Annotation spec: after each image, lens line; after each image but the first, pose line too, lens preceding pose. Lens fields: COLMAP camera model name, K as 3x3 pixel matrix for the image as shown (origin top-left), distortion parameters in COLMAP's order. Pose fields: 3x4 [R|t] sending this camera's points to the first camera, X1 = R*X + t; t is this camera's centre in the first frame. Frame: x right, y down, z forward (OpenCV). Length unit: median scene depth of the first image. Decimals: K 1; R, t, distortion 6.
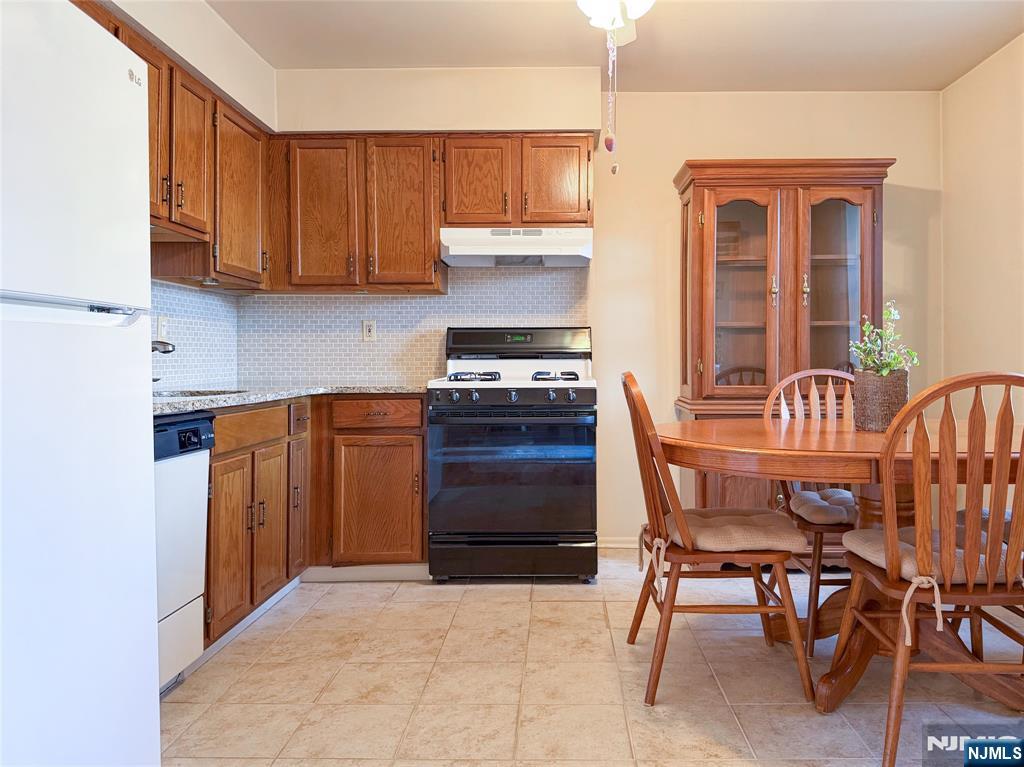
lens RADIAL K [[743.8, 0, 550.1], [0, 743.8, 373.7], [0, 0, 1]] dist [0.048008, -0.051580]
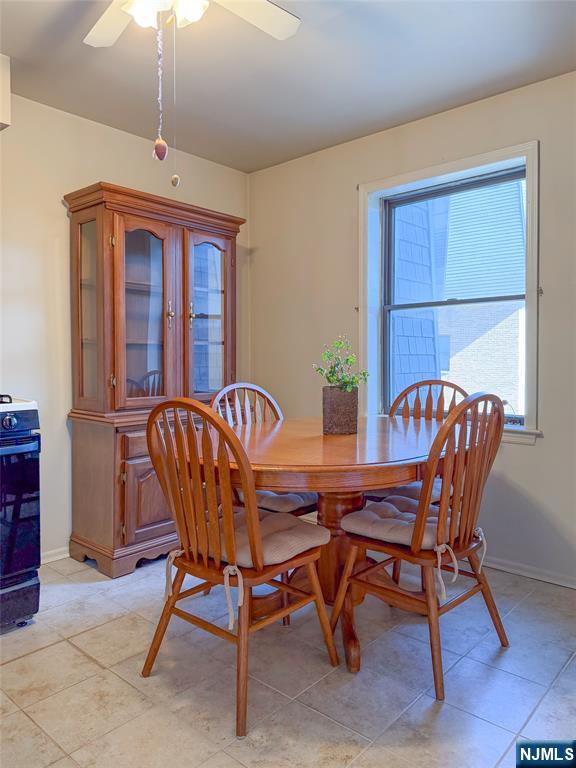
lens RADIAL K [[557.9, 0, 283.4], [0, 557.9, 378.0], [0, 0, 1]] dist [0.048008, -0.051580]
pose [[0.658446, -0.026887, 0.752147, -0.238849], [0.011939, 0.999609, 0.025282, -0.031722], [-0.752533, -0.007667, 0.658510, 0.296601]]
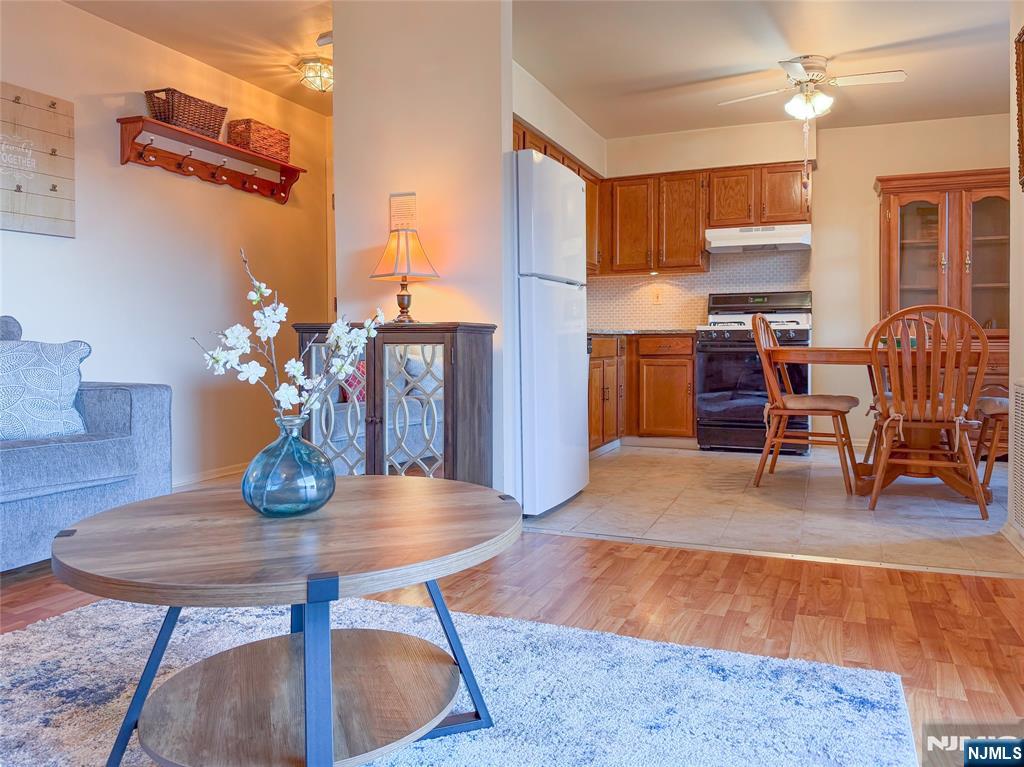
lens RADIAL K [[743.8, 0, 526.6], [0, 743.8, 354.5], [0, 0, 1]] dist [0.048008, -0.051580]
pose [[0.930096, 0.010680, -0.367161, 0.086831], [-0.008315, 0.999933, 0.008021, 0.059512], [0.367222, -0.004407, 0.930123, -0.636256]]
